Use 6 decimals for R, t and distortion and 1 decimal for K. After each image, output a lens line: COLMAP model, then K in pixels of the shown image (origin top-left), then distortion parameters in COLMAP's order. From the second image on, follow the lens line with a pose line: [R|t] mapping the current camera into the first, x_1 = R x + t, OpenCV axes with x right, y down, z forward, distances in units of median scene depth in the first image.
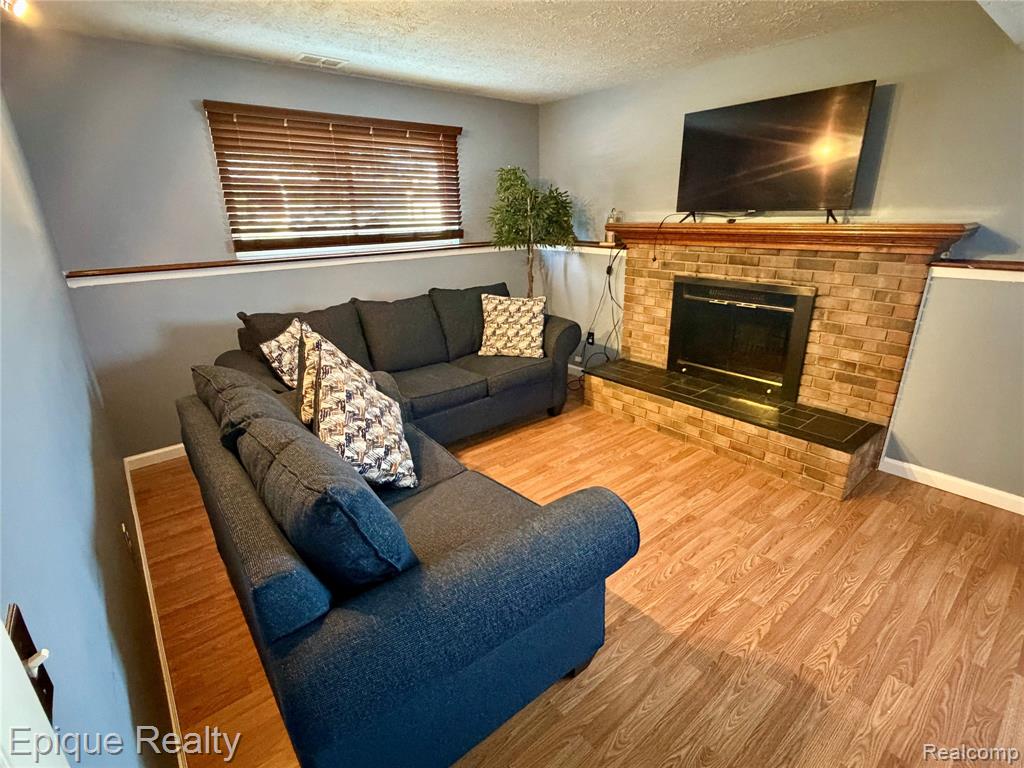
lens RADIAL K [[494.0, 0, 513.2], [0, 494.0, 383.2], [0, 0, 1]] dist [-0.000610, 0.000552]
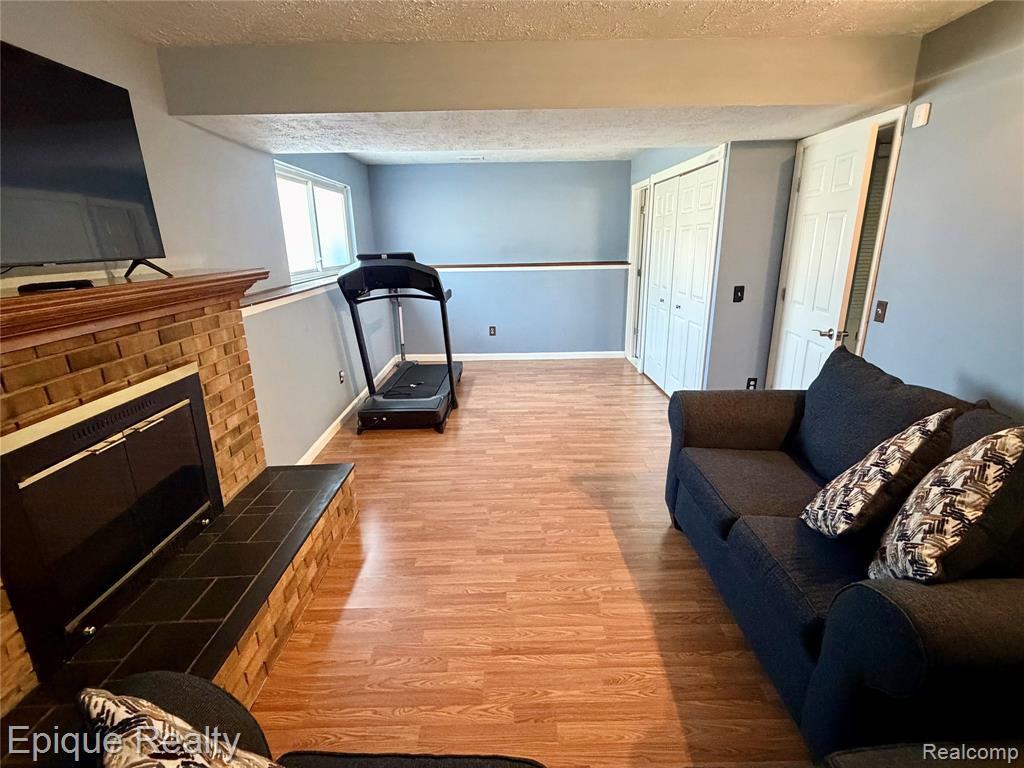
lens RADIAL K [[494.0, 0, 513.2], [0, 494.0, 383.2], [0, 0, 1]] dist [-0.000610, 0.000552]
pose [[-0.776841, -0.142532, 0.613354, -0.201963], [0.239776, 0.833711, 0.497427, -0.393471], [-0.582259, 0.533489, -0.613485, 1.123585]]
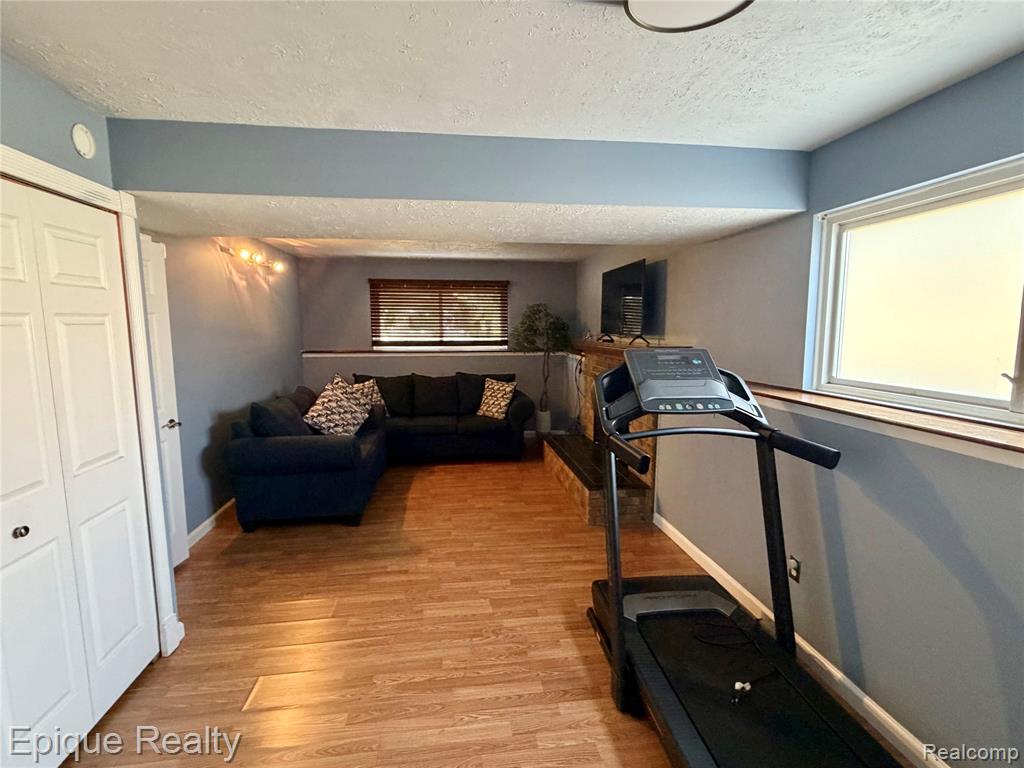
lens RADIAL K [[494.0, 0, 513.2], [0, 494.0, 383.2], [0, 0, 1]] dist [-0.000610, 0.000552]
pose [[0.845074, 0.083572, -0.528077, 1.030051], [-0.193520, 0.968549, -0.156407, 0.087176], [0.498397, 0.234369, 0.834669, -0.370237]]
